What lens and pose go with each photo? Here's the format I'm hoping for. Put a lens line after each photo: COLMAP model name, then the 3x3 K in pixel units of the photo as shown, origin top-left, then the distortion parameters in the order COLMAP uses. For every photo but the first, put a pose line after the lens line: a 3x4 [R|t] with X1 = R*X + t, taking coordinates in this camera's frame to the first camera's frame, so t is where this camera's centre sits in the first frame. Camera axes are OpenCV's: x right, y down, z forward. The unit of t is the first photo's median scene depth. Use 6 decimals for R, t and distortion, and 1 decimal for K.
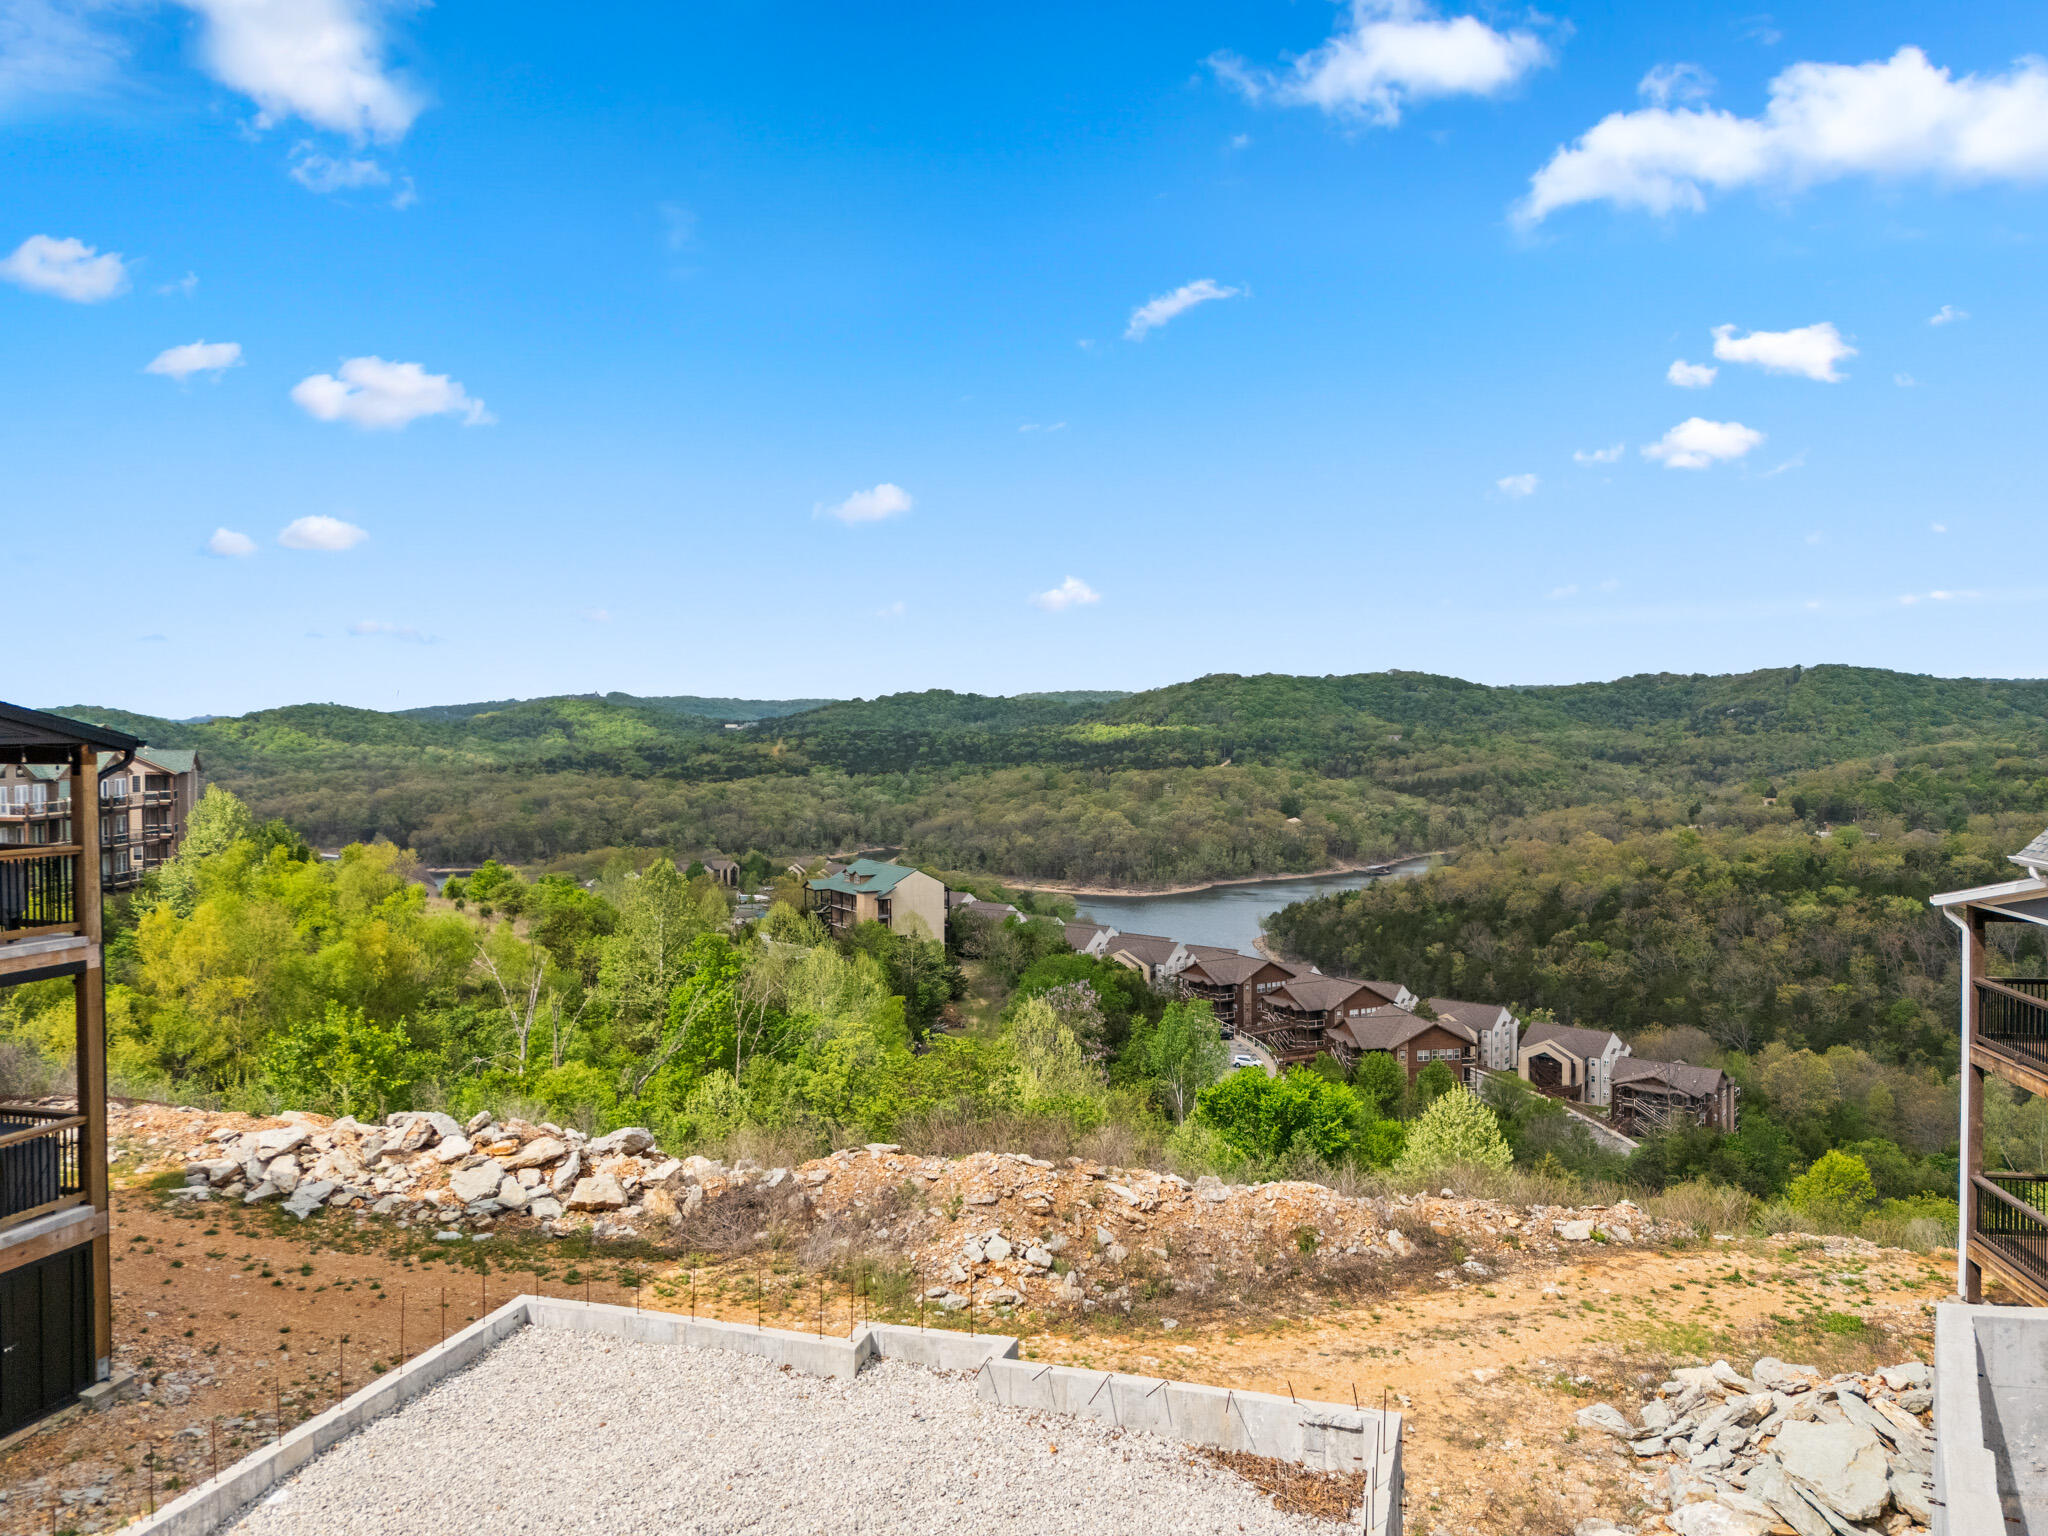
lens RADIAL K [[1491.5, 0, 1010.4], [0, 1491.5, 831.8], [0, 0, 1]] dist [0.105255, -0.136099]
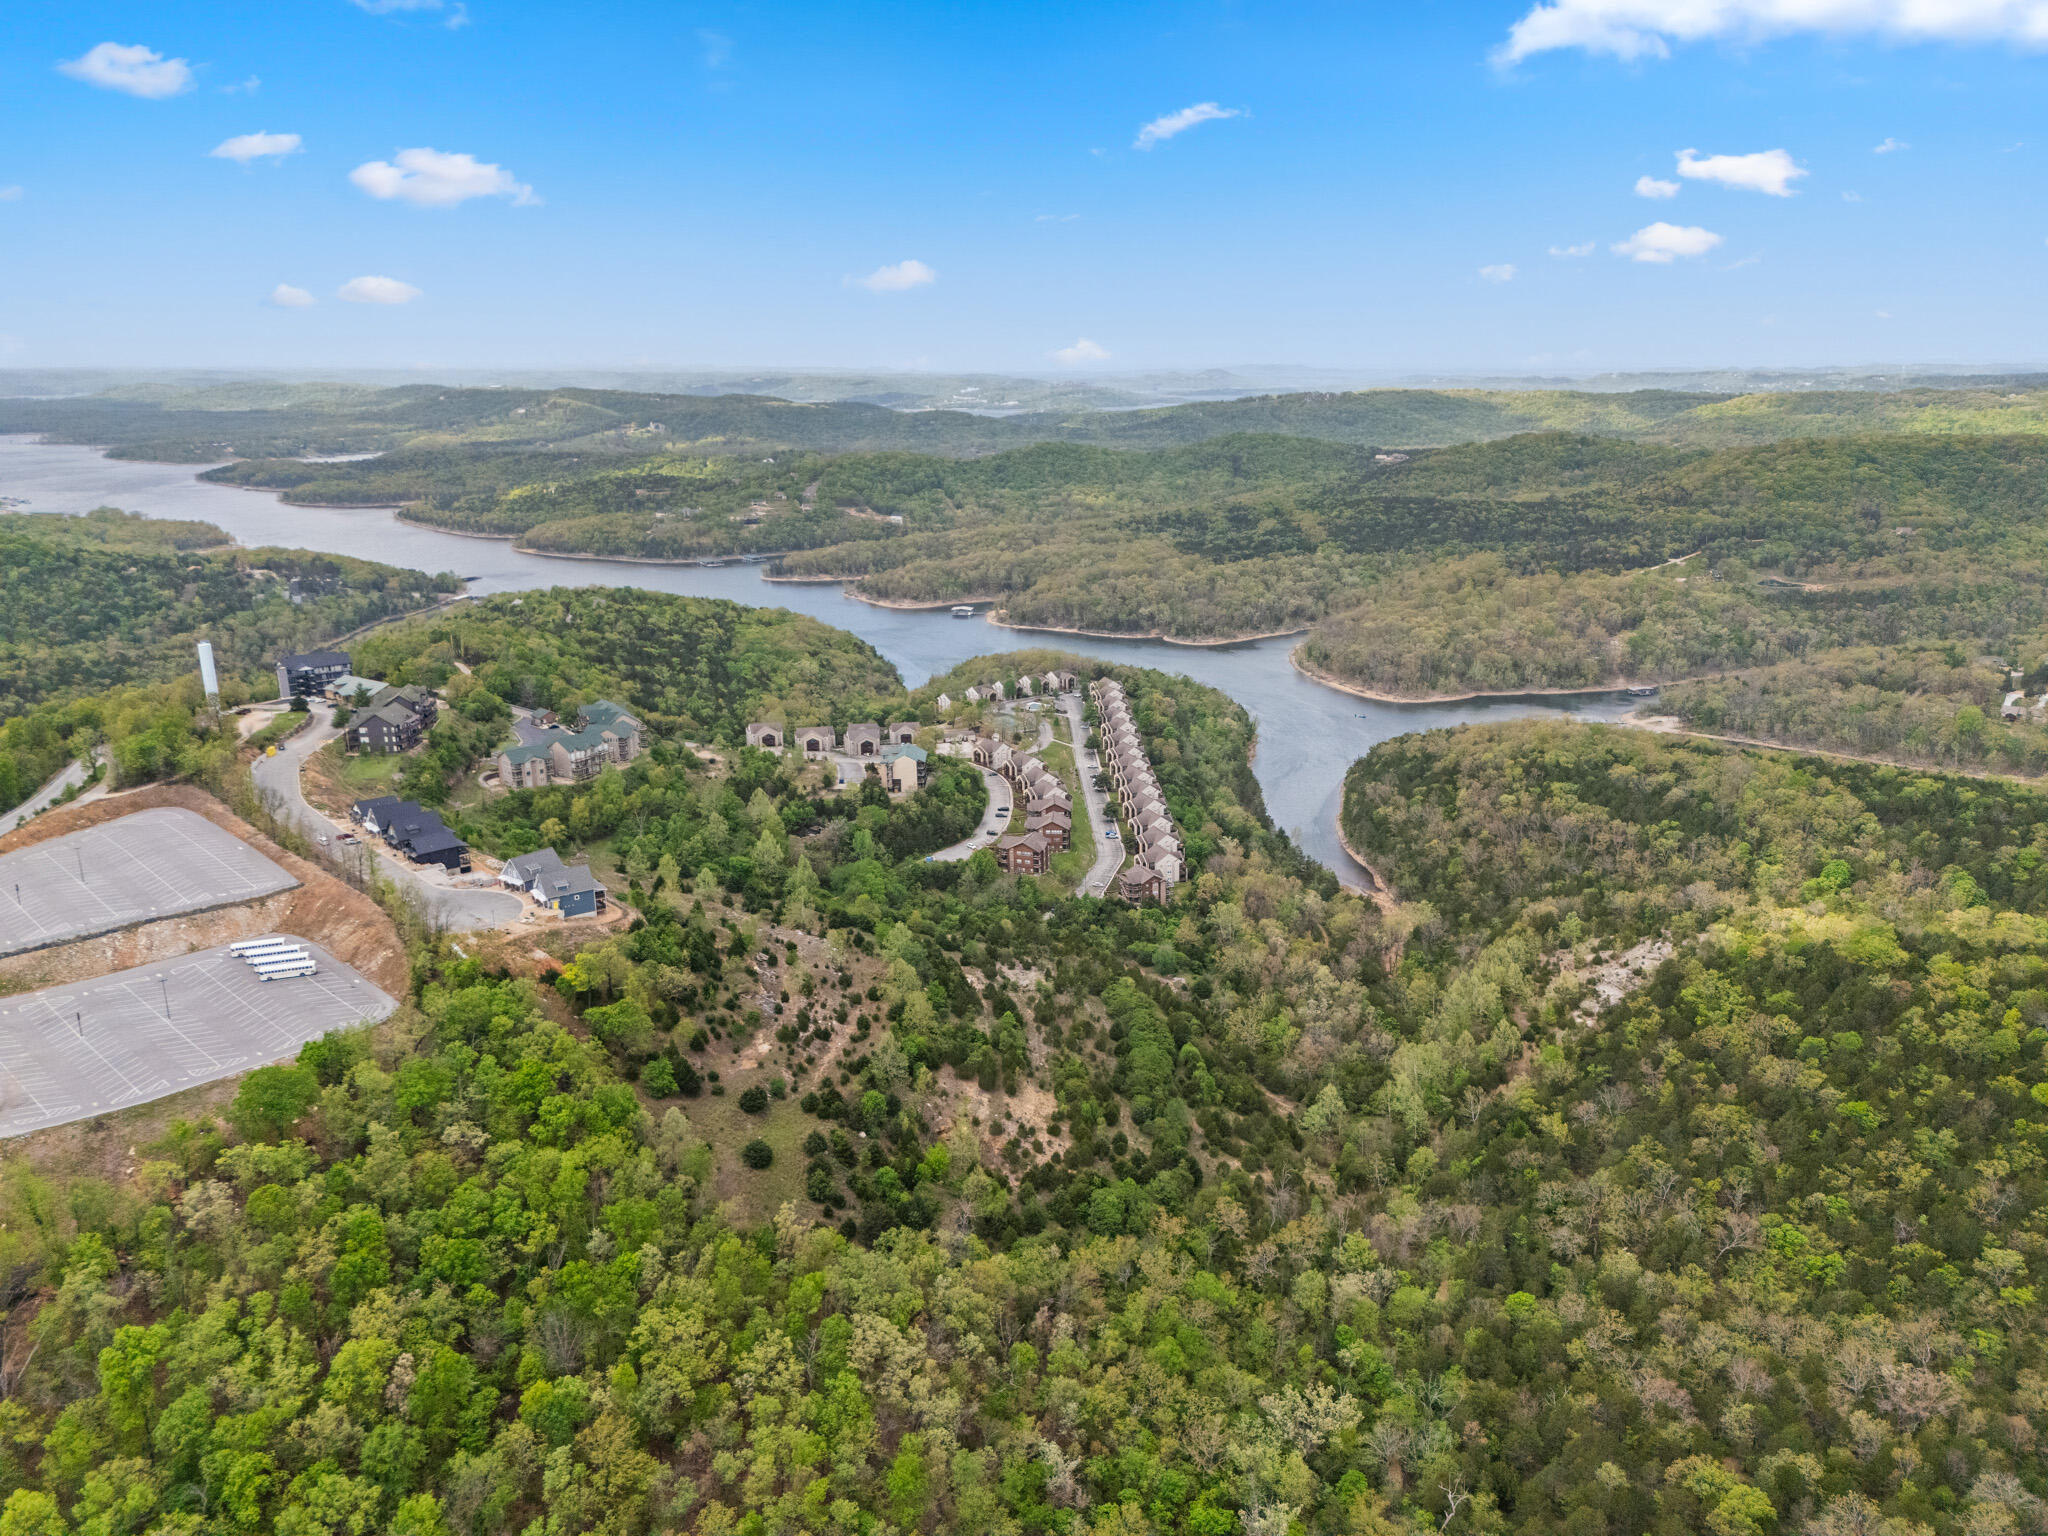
lens RADIAL K [[1505.5, 0, 1060.0], [0, 1505.5, 774.9], [0, 0, 1]] dist [0.085542, -0.075046]
pose [[0.870883, 0.130160, -0.473943, 0.381883], [-0.034062, 0.977961, 0.205990, -0.134421], [0.490309, -0.163250, 0.856123, -0.307446]]
